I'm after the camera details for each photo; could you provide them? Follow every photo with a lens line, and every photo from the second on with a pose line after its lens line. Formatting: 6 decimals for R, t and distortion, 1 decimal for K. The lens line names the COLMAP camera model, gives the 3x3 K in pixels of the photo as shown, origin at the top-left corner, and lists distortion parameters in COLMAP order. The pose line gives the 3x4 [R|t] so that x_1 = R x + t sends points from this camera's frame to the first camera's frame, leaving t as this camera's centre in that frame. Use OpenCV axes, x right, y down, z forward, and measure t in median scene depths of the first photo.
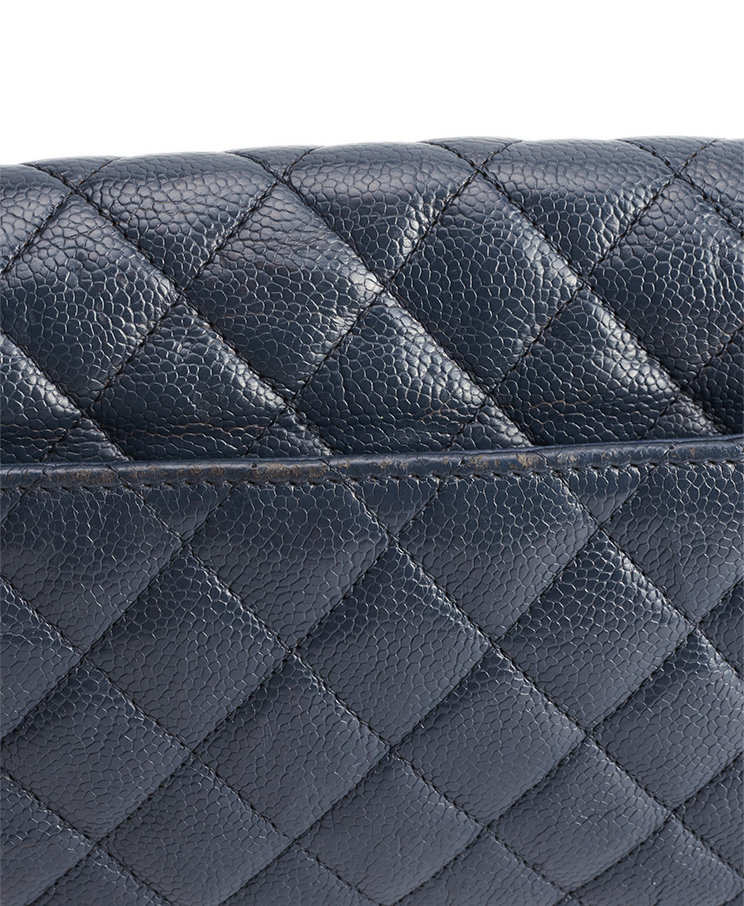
lens RADIAL K [[2875.6, 0, 372.0], [0, 2875.6, 453.0], [0, 0, 1]] dist [-0.109799, -0.803289]
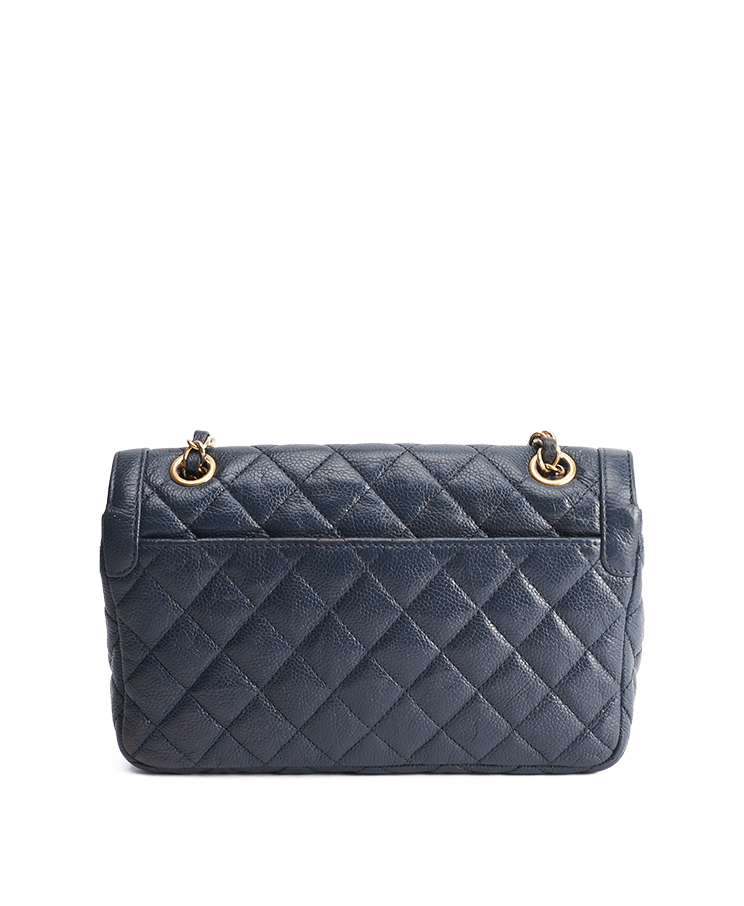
lens RADIAL K [[2875.6, 0, 372.0], [0, 2875.6, 453.0], [0, 0, 1]] dist [-0.109799, -0.803289]
pose [[0.992644, 0.001785, -0.121058, 0.349066], [-0.034660, 0.962231, -0.270019, 0.674440], [0.116004, 0.272229, 0.955214, -1.701875]]
